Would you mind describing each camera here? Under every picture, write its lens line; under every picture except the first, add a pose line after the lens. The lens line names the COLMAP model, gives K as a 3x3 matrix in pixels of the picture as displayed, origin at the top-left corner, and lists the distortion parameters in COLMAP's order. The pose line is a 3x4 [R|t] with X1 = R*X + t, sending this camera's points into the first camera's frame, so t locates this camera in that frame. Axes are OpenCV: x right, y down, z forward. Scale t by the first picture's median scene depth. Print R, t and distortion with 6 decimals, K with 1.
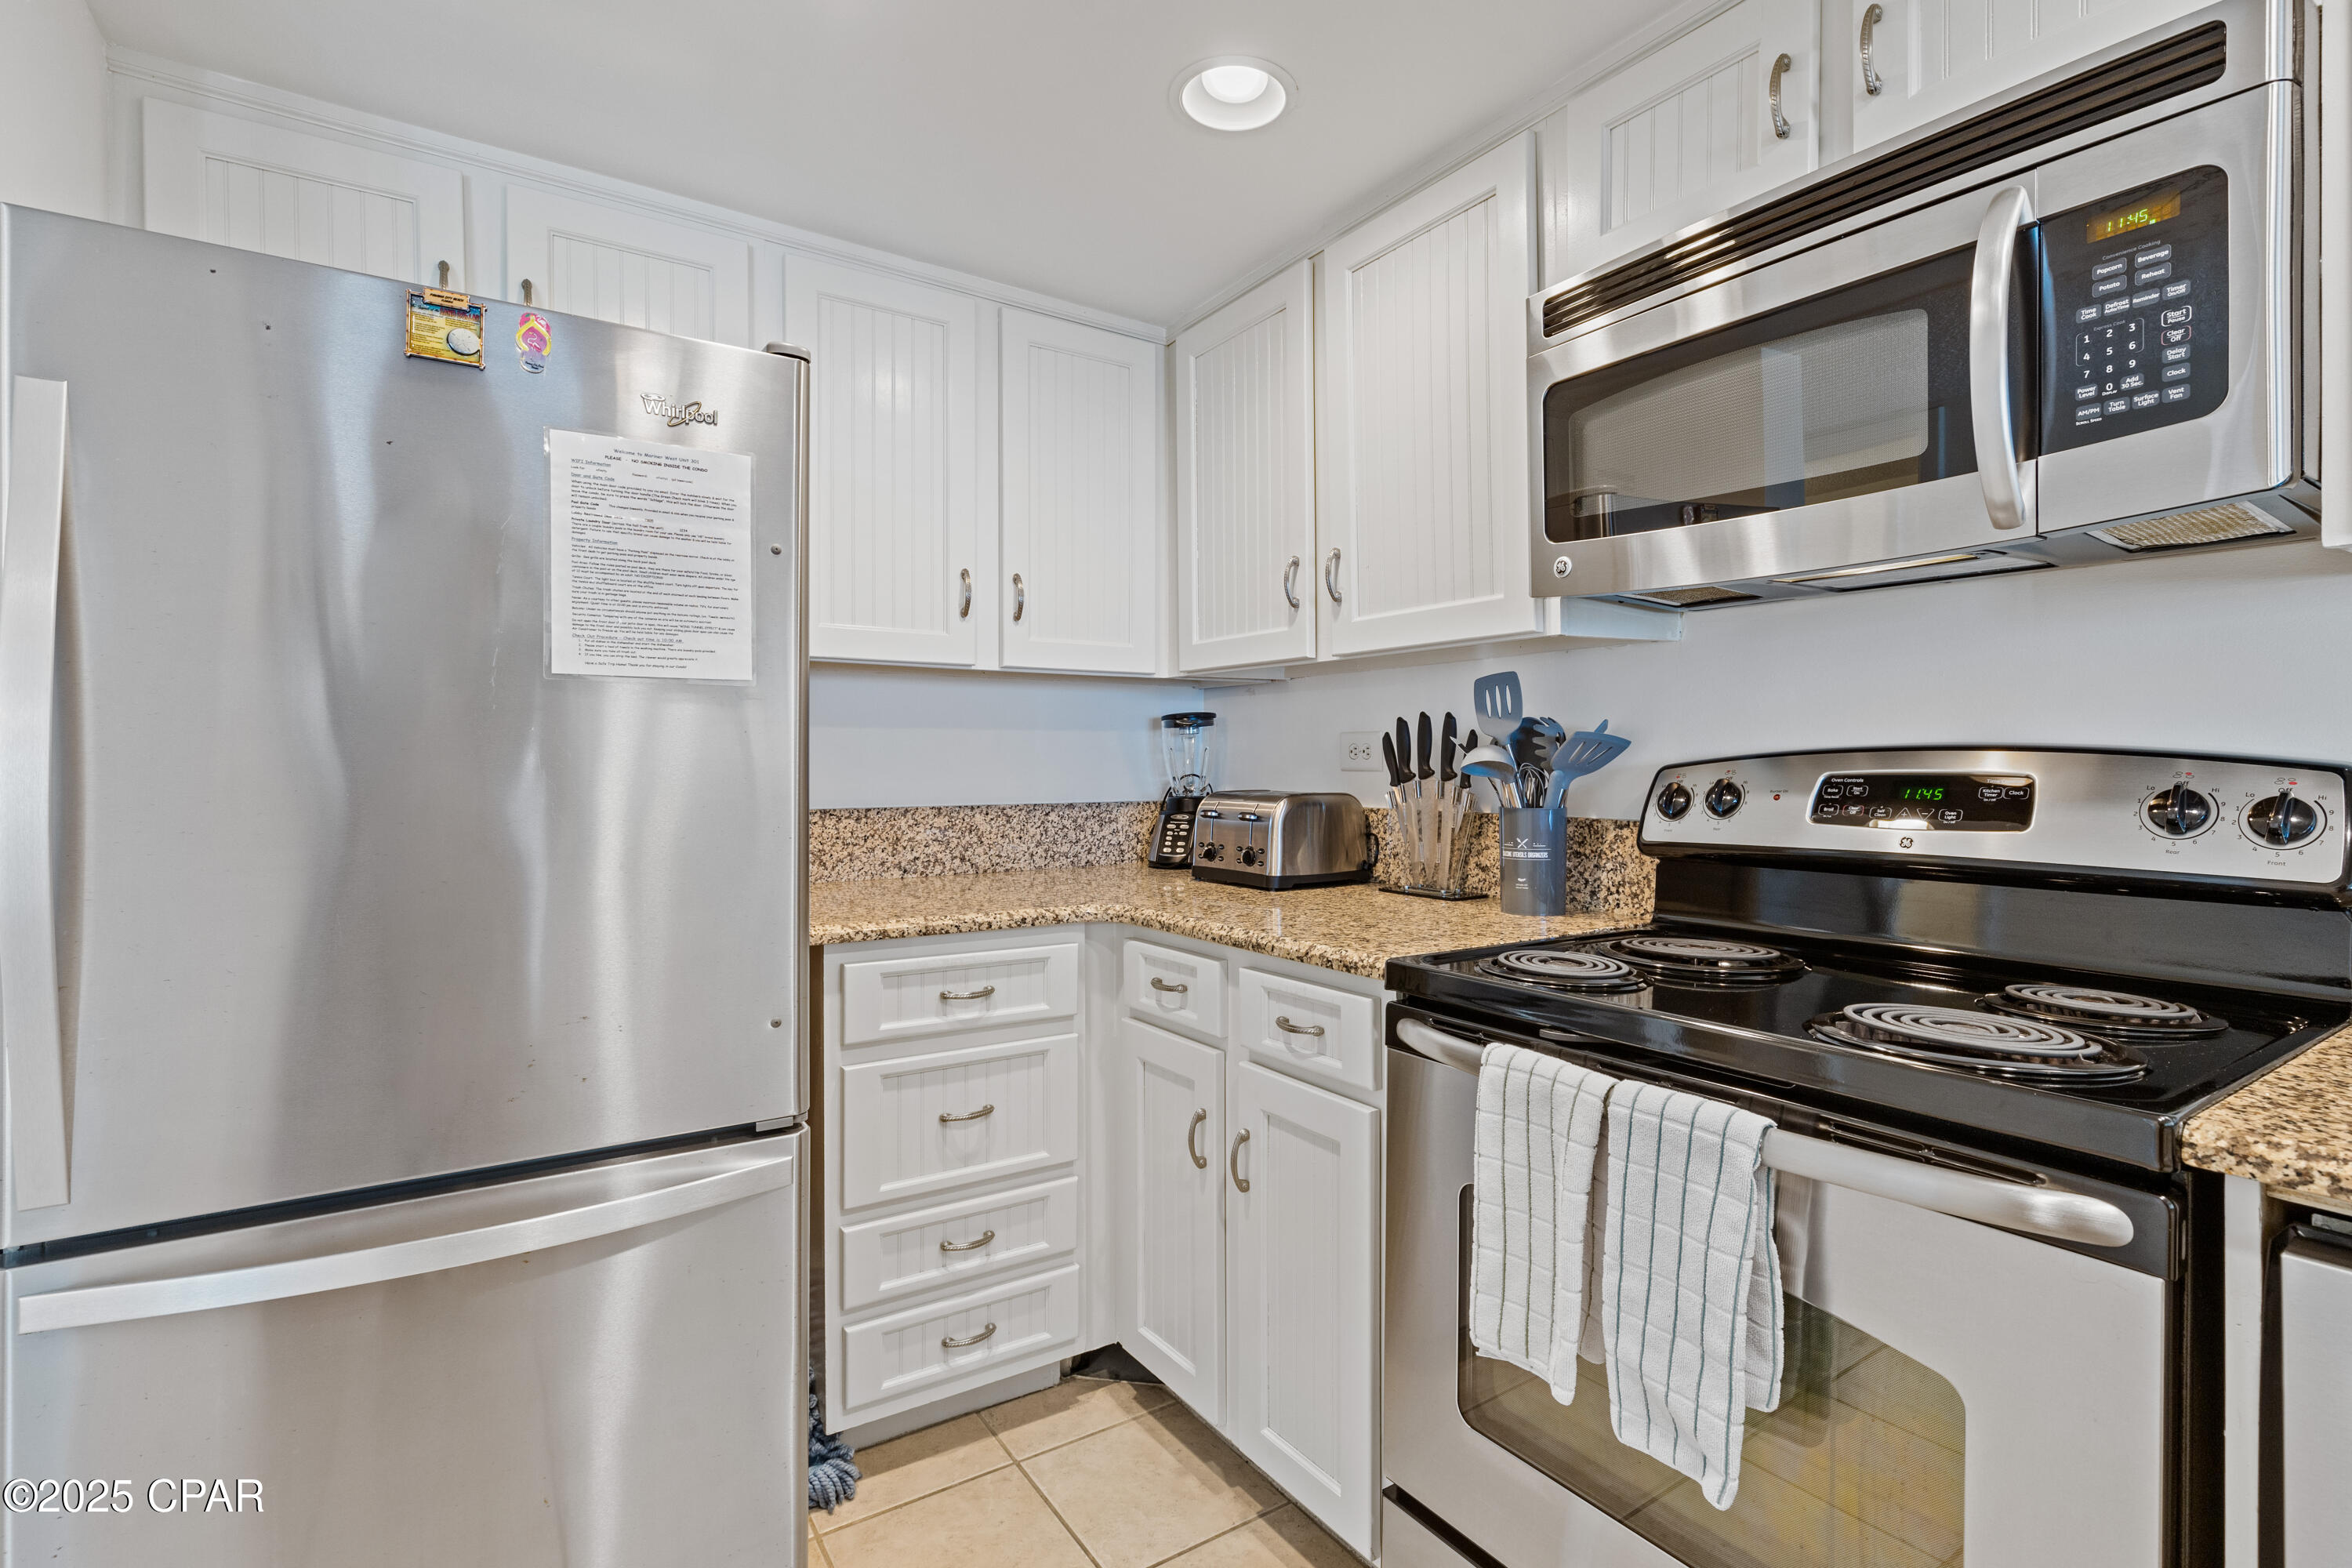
lens RADIAL K [[1063.5, 0, 1183.9], [0, 1063.5, 778.2], [0, 0, 1]] dist [0.004607, -0.000682]
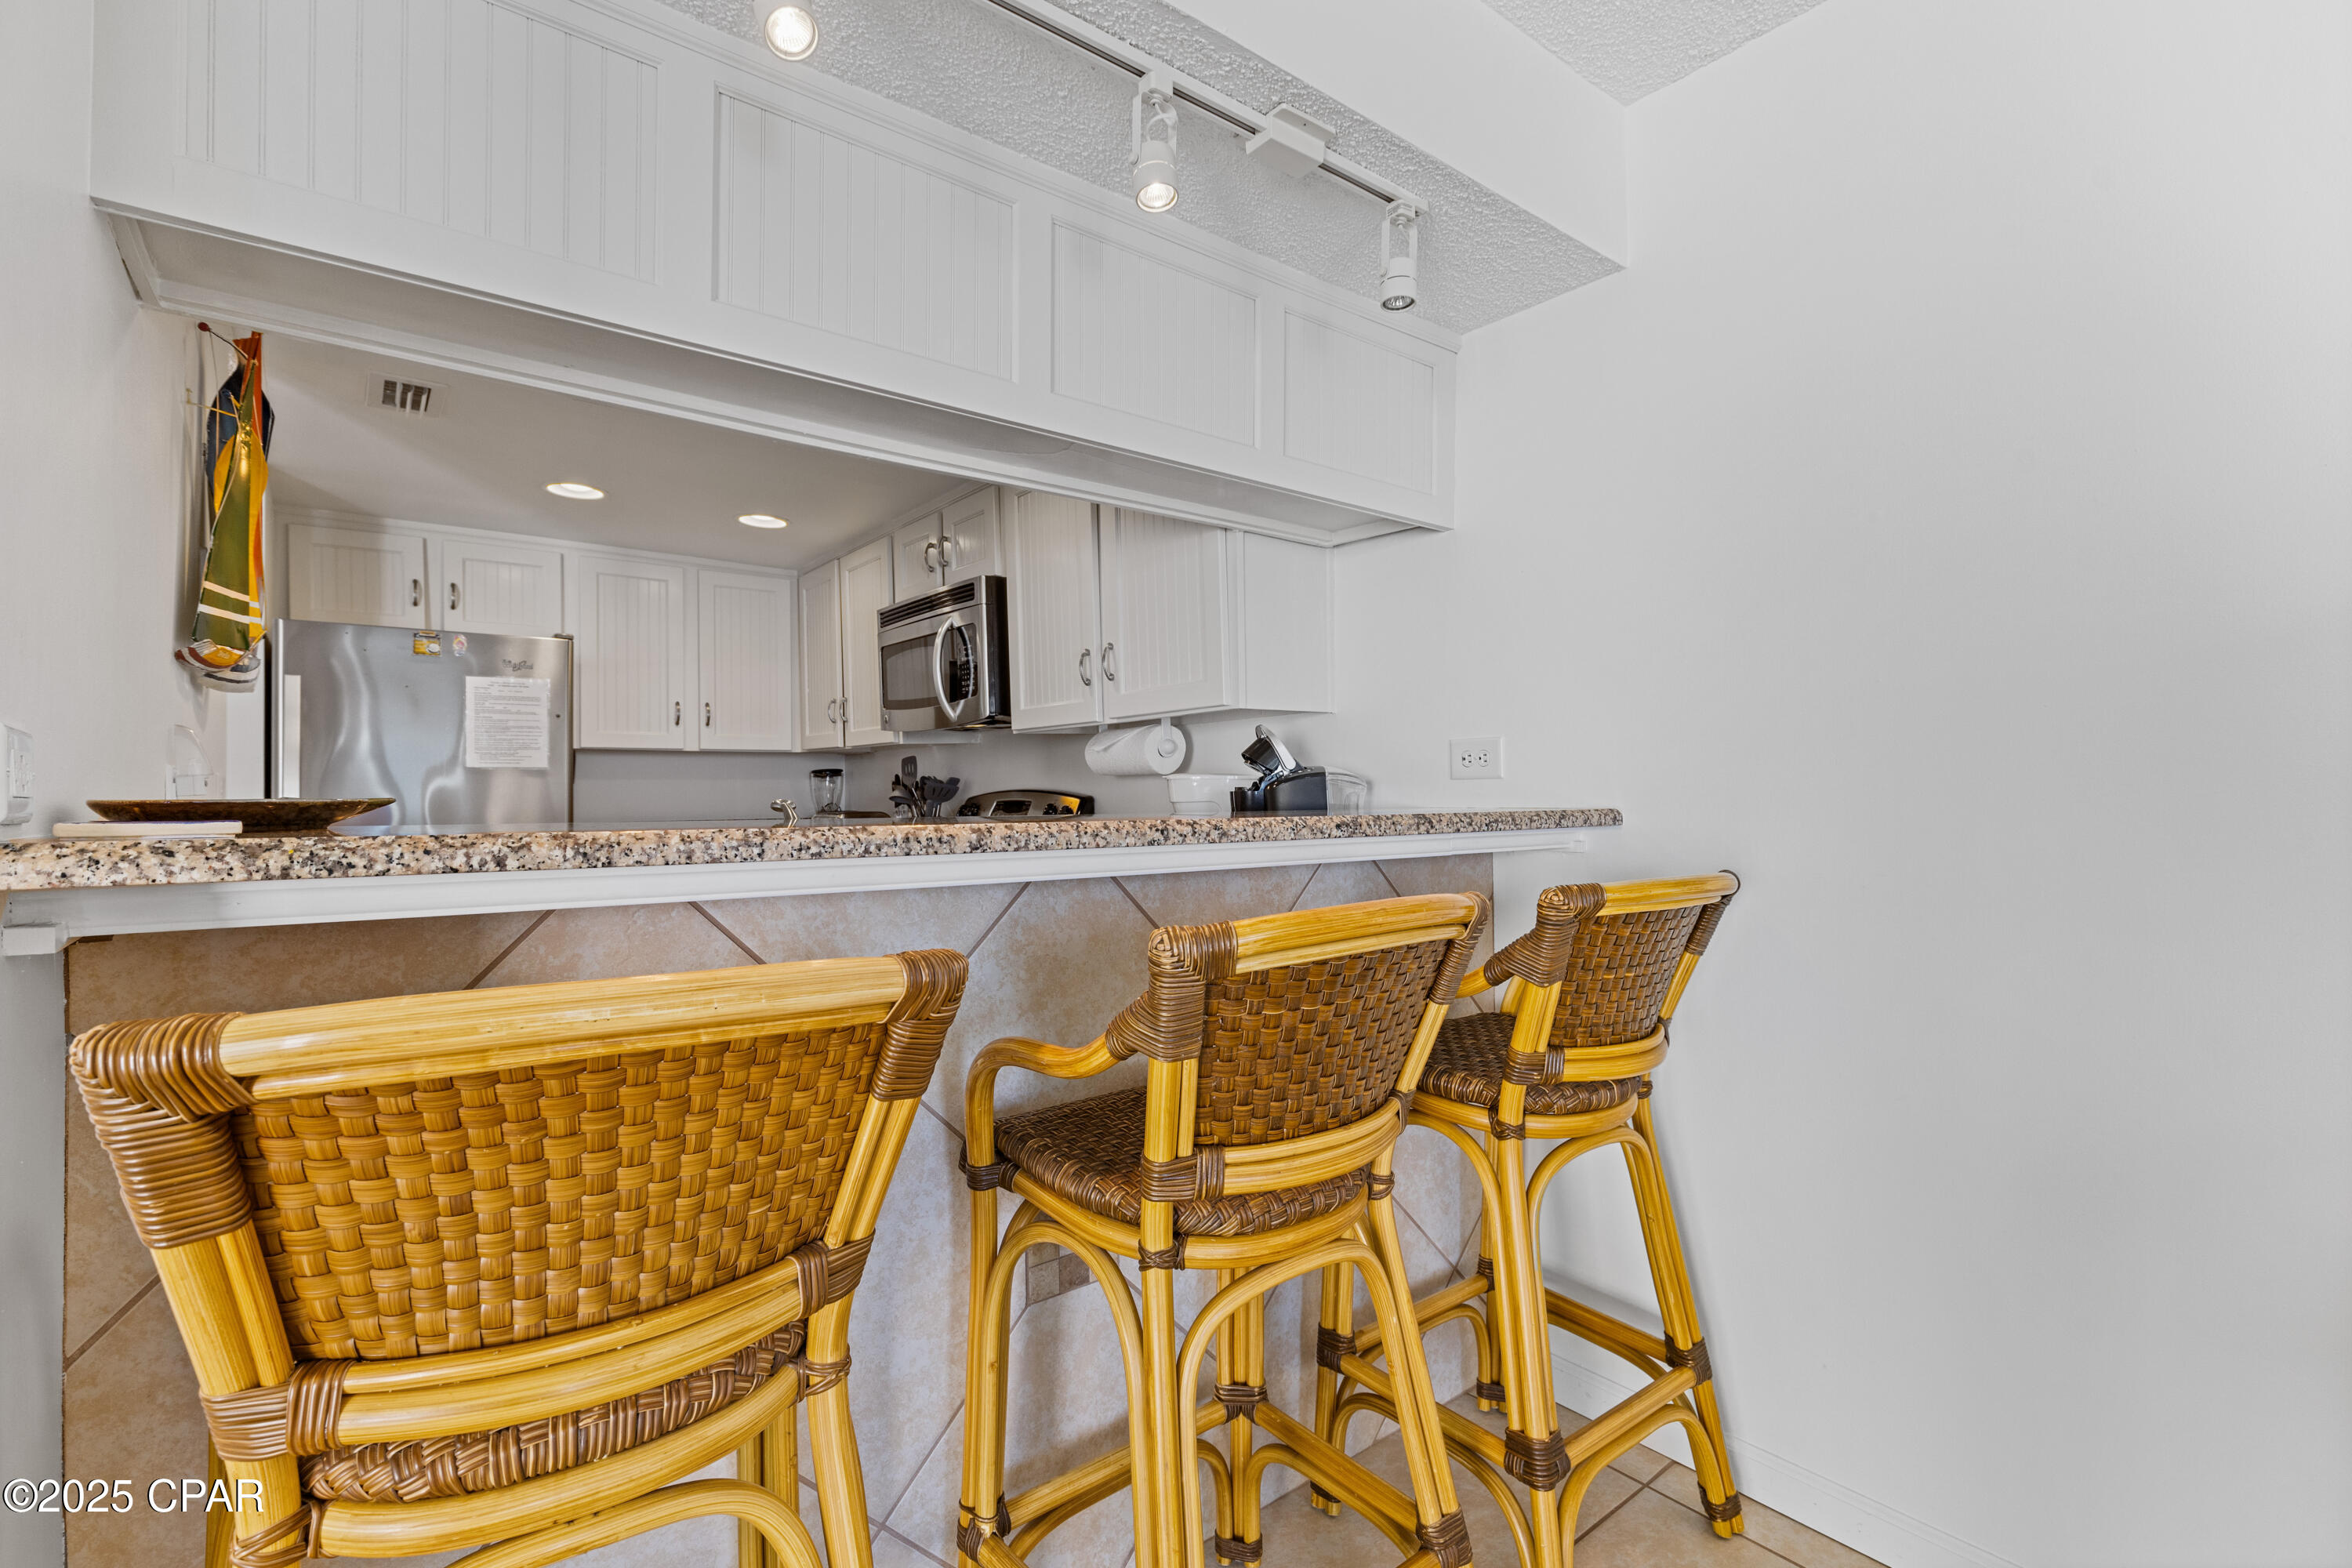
lens RADIAL K [[1063.5, 0, 1180.5], [0, 1063.5, 790.3], [0, 0, 1]] dist [0.004607, -0.000682]
pose [[0.997713, -0.006405, 0.067284, 0.859377], [0.007586, 0.999821, -0.017307, 0.019502], [-0.067161, 0.017777, 0.997584, -1.515371]]
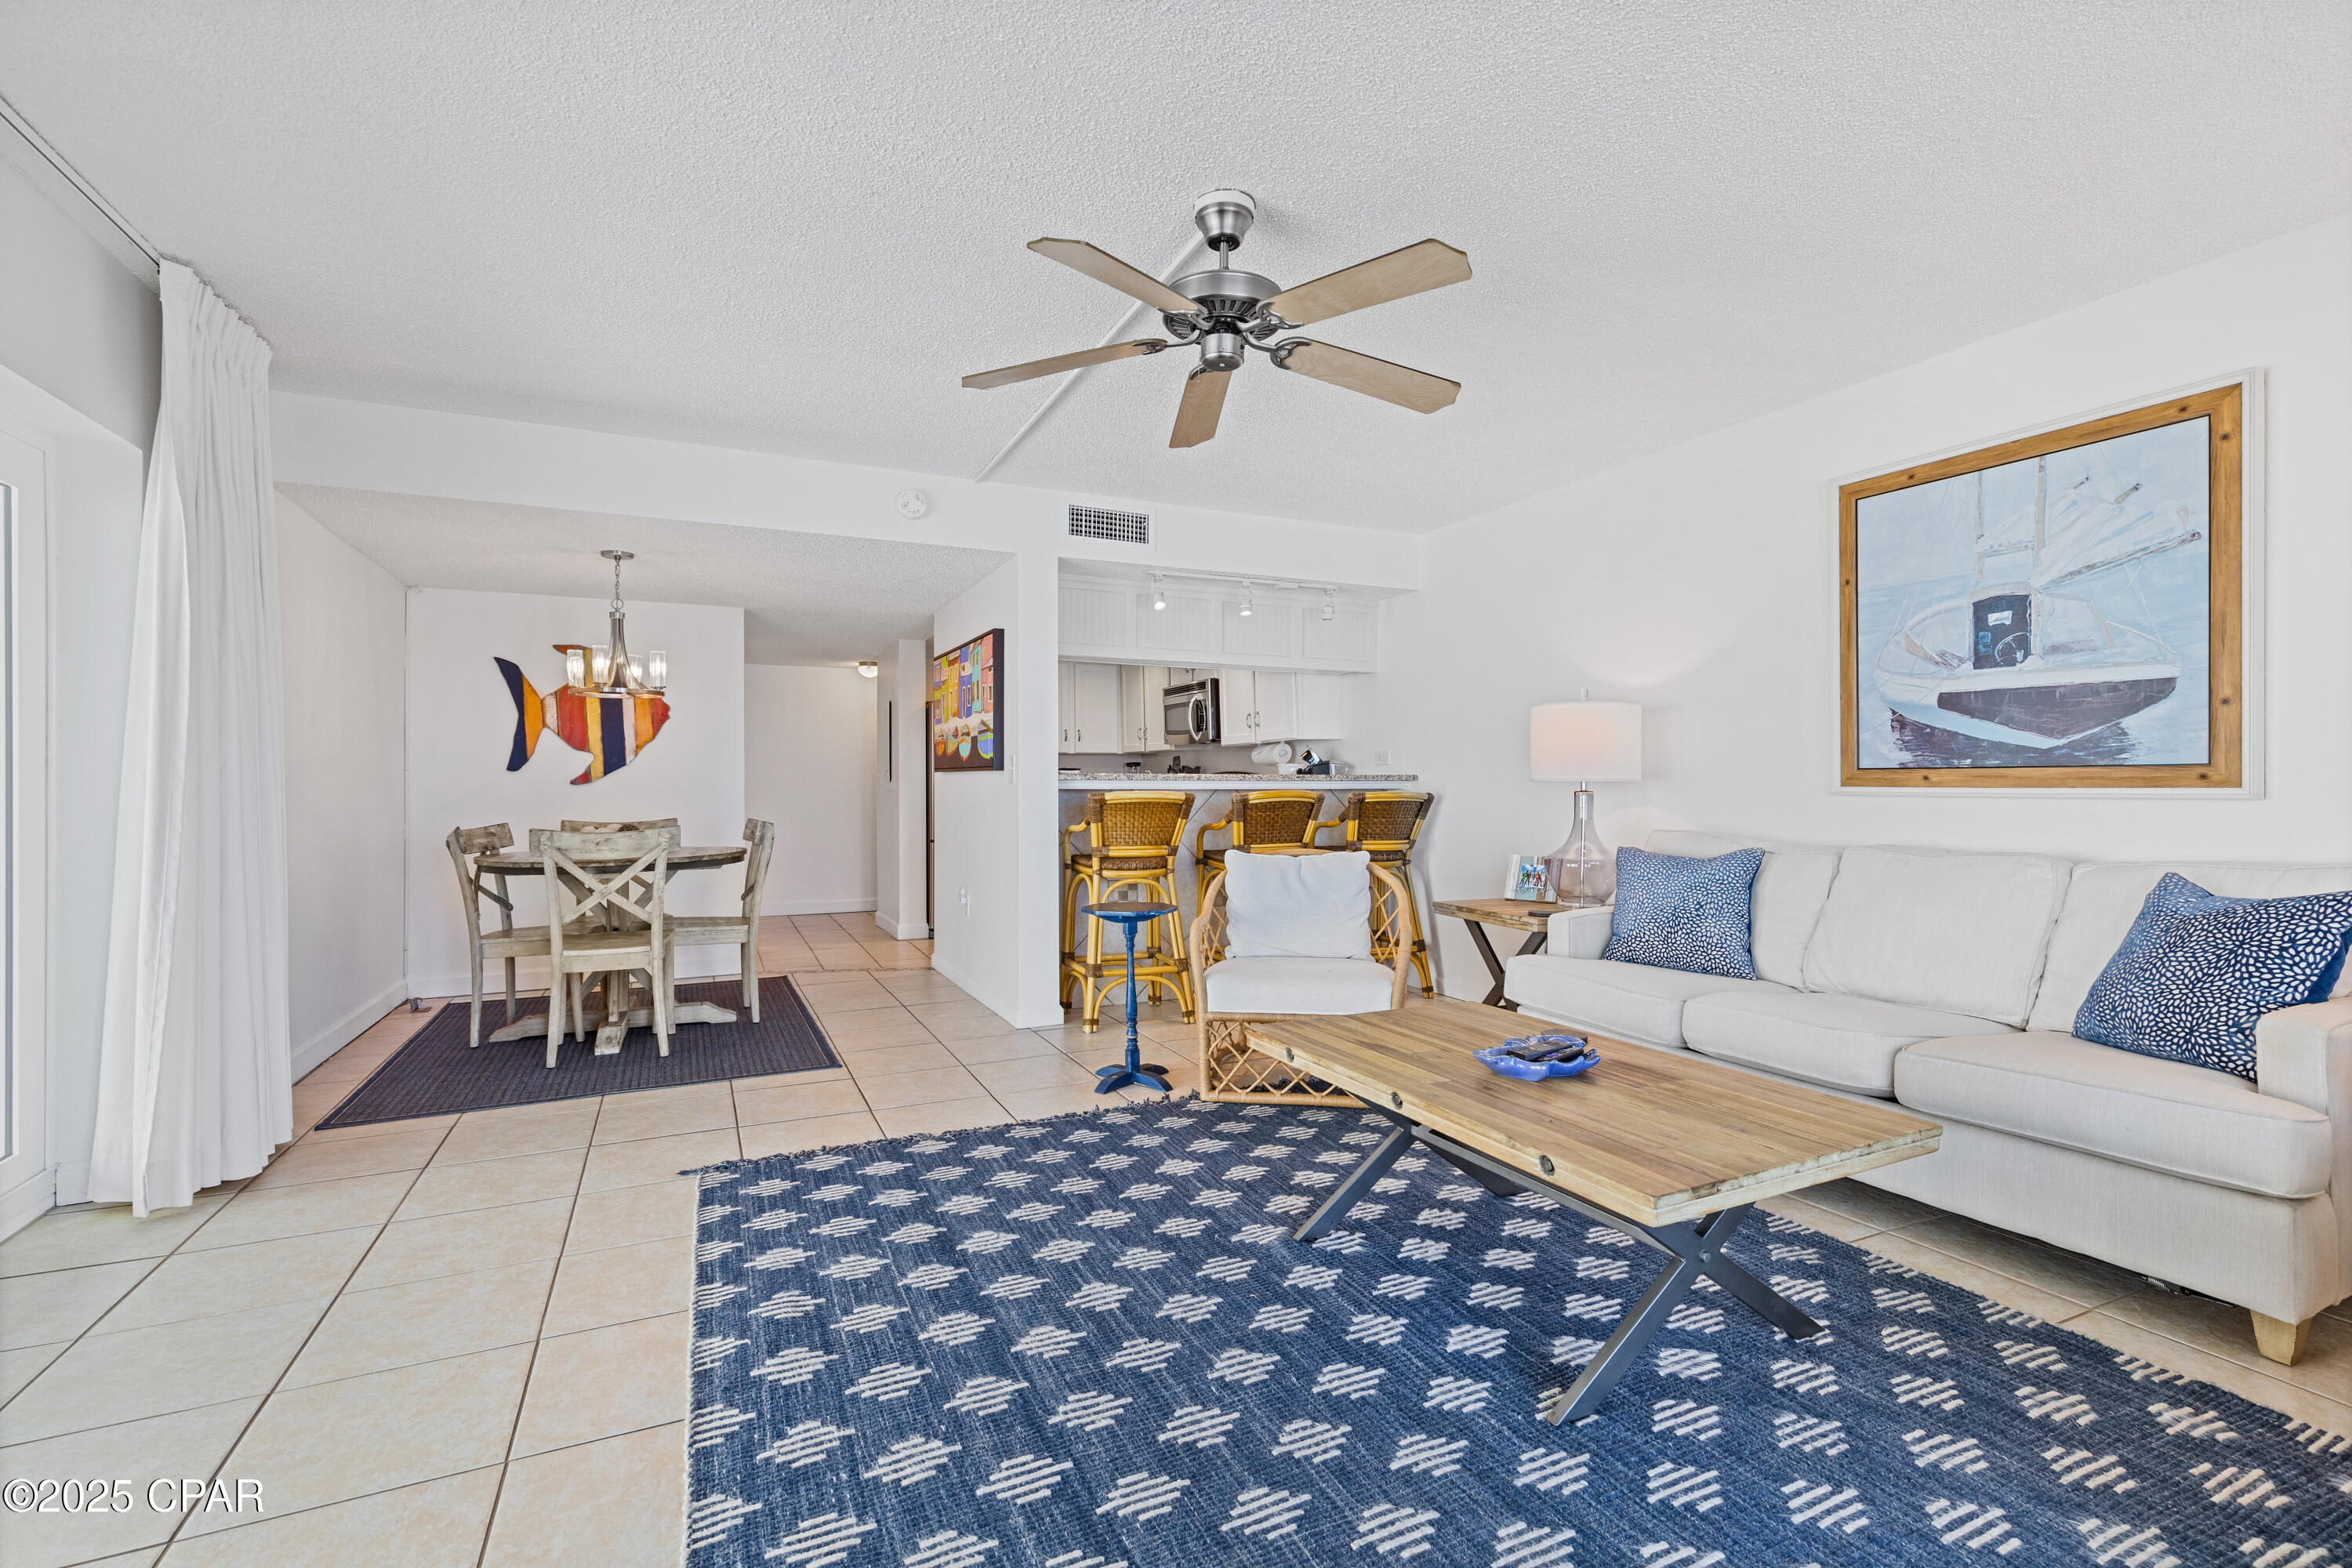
lens RADIAL K [[1063.5, 0, 1184.2], [0, 1063.5, 783.8], [0, 0, 1]] dist [0.004607, -0.000682]
pose [[0.986847, -0.004470, -0.161597, 1.272776], [0.001536, 0.999832, -0.018276, 0.123128], [0.161652, 0.017788, 0.986688, -4.133697]]
